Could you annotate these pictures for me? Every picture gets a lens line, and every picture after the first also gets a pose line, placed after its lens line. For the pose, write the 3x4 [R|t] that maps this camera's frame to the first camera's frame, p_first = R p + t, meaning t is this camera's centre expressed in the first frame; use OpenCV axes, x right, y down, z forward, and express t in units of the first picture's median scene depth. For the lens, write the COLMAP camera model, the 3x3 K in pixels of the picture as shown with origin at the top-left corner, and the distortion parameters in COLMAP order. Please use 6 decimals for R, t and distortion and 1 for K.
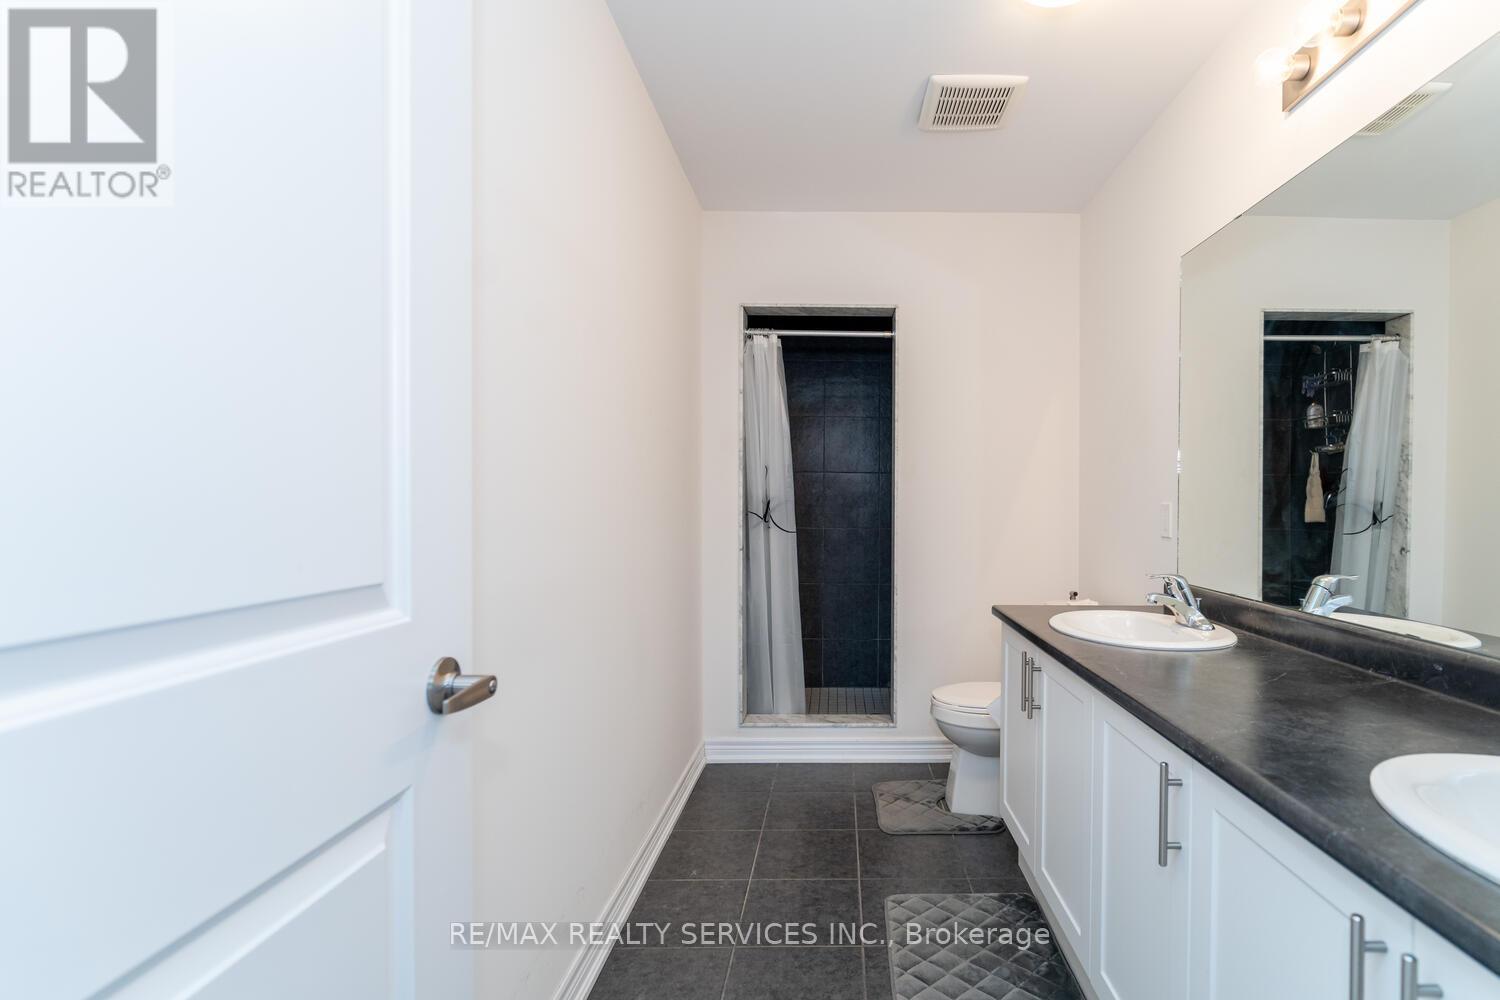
lens RADIAL K [[637.1, 0, 746.1], [0, 637.1, 507.8], [0, 0, 1]] dist [-0.015766, 0.003970]
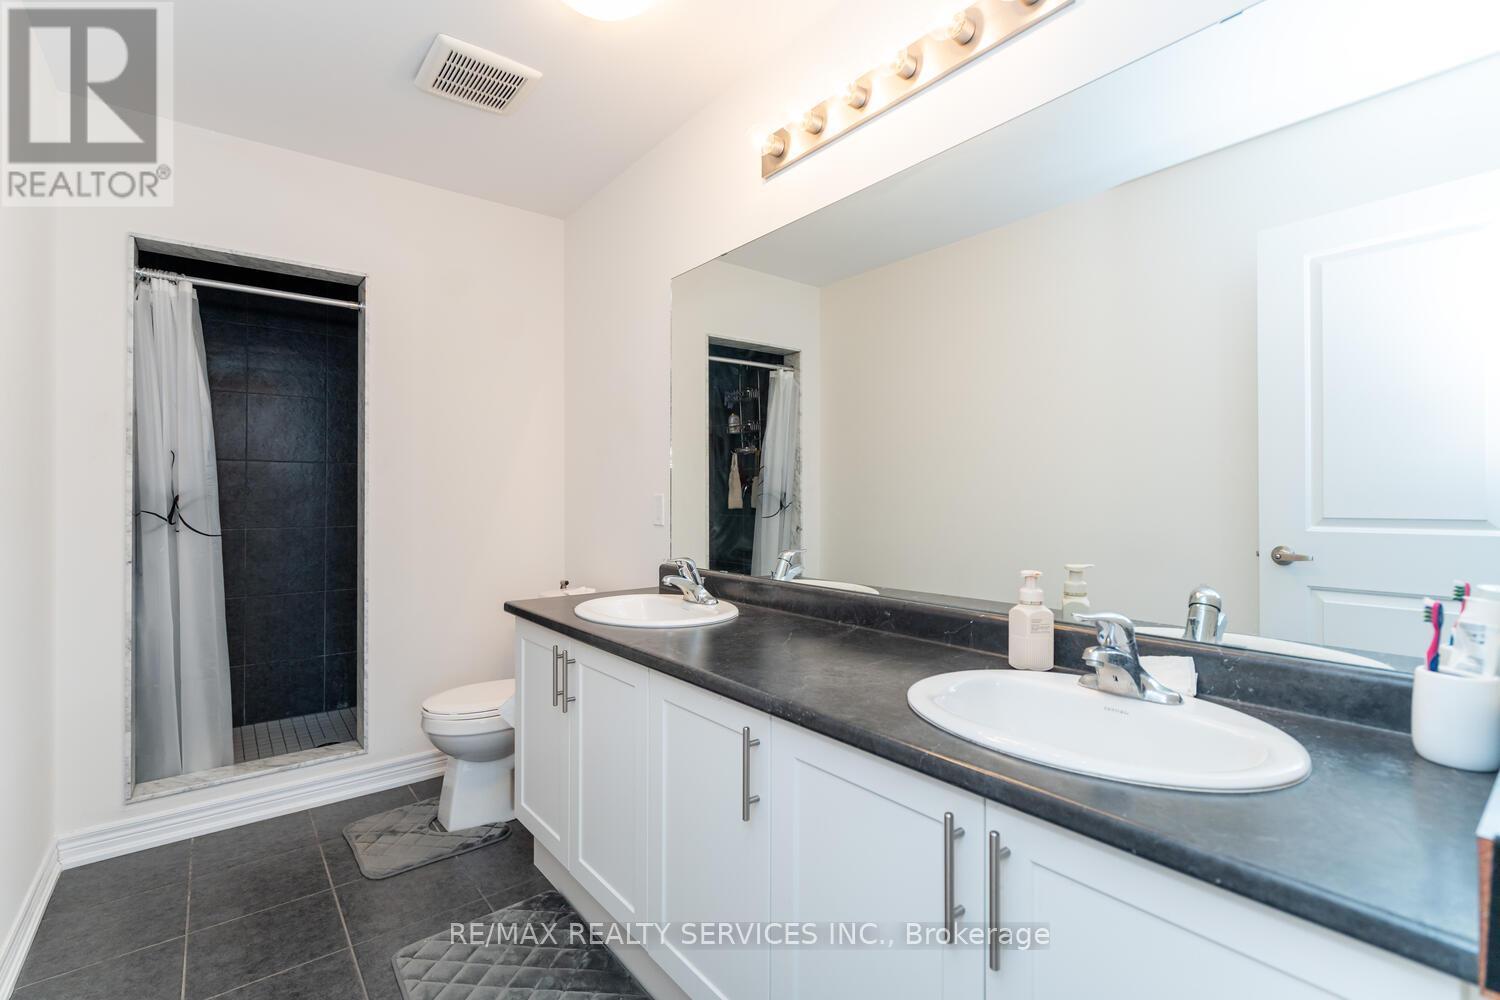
lens RADIAL K [[672.1, 0, 747.2], [0, 672.1, 487.7], [0, 0, 1]] dist [-0.004253, 0.003492]
pose [[0.793252, -0.002465, 0.608889, 0.087177], [0.015611, 0.999745, -0.016291, 0.002502], [-0.608694, 0.022428, 0.793088, -0.059930]]
